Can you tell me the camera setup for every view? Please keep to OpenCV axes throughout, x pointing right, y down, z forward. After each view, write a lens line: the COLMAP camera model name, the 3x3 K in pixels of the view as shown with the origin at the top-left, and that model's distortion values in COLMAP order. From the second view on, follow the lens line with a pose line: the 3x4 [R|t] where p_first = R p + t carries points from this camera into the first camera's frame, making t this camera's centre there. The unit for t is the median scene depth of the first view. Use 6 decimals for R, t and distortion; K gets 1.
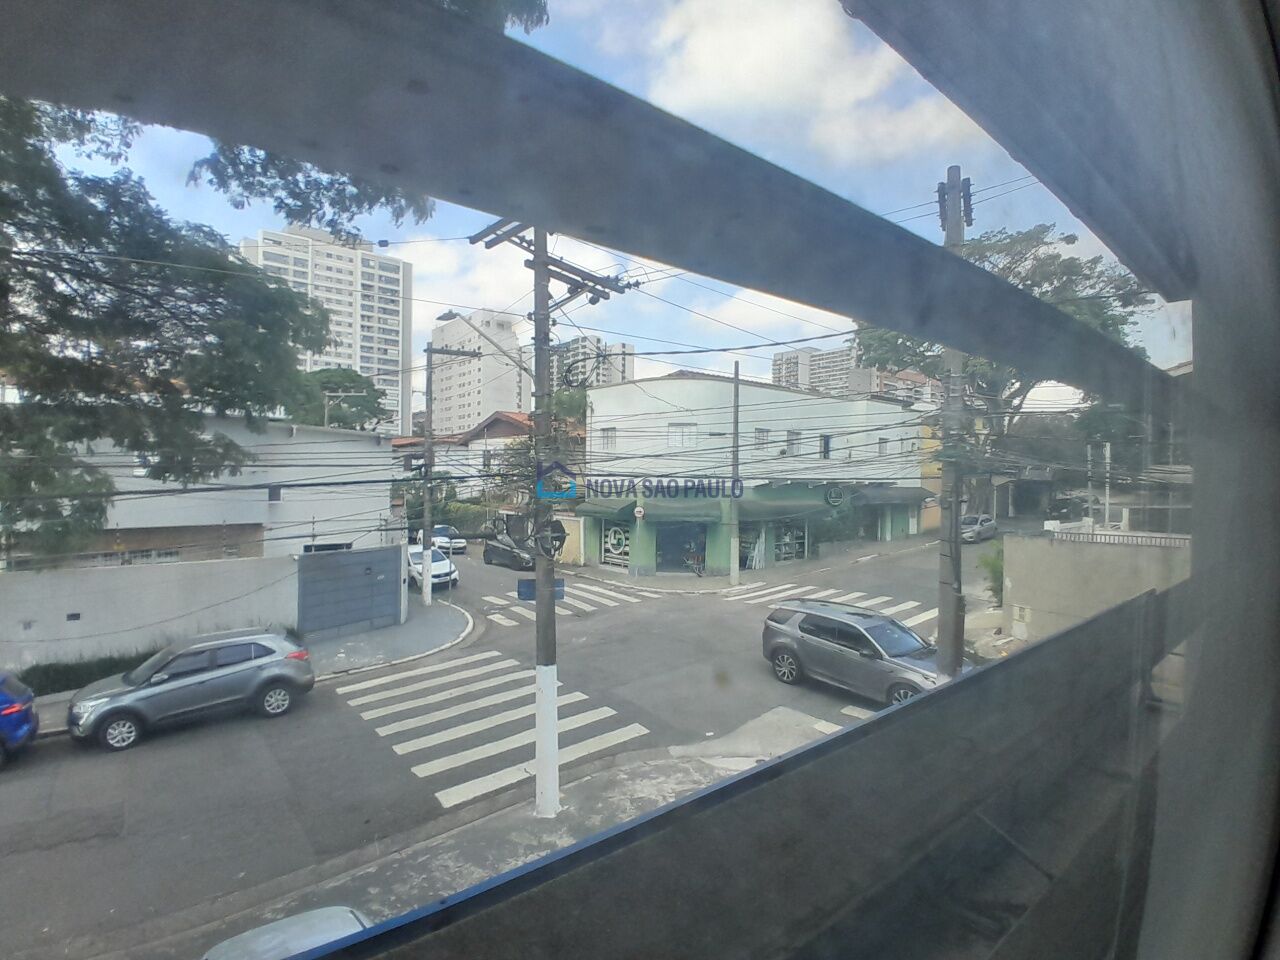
lens RADIAL K [[639.5, 0, 640.0], [0, 639.5, 480.0], [0, 0, 1]] dist [0.000238, -0.044240]
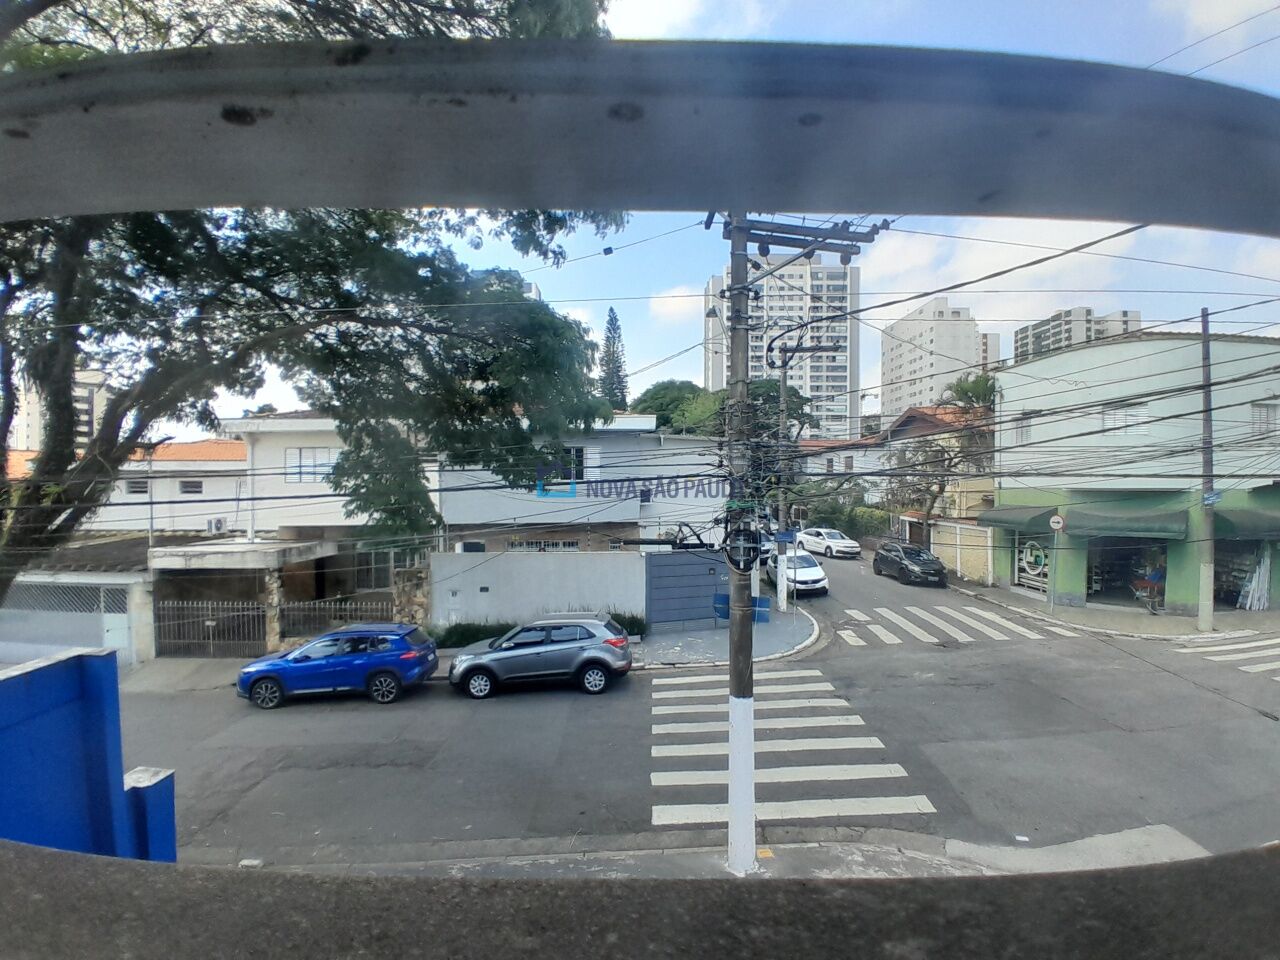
lens RADIAL K [[639.5, 0, 640.0], [0, 639.5, 480.0], [0, 0, 1]] dist [0.000238, -0.044240]
pose [[0.764098, -0.010801, -0.645009, 0.164833], [0.006408, 0.999938, -0.009153, 0.003701], [0.645068, 0.002861, 0.764120, 0.138985]]
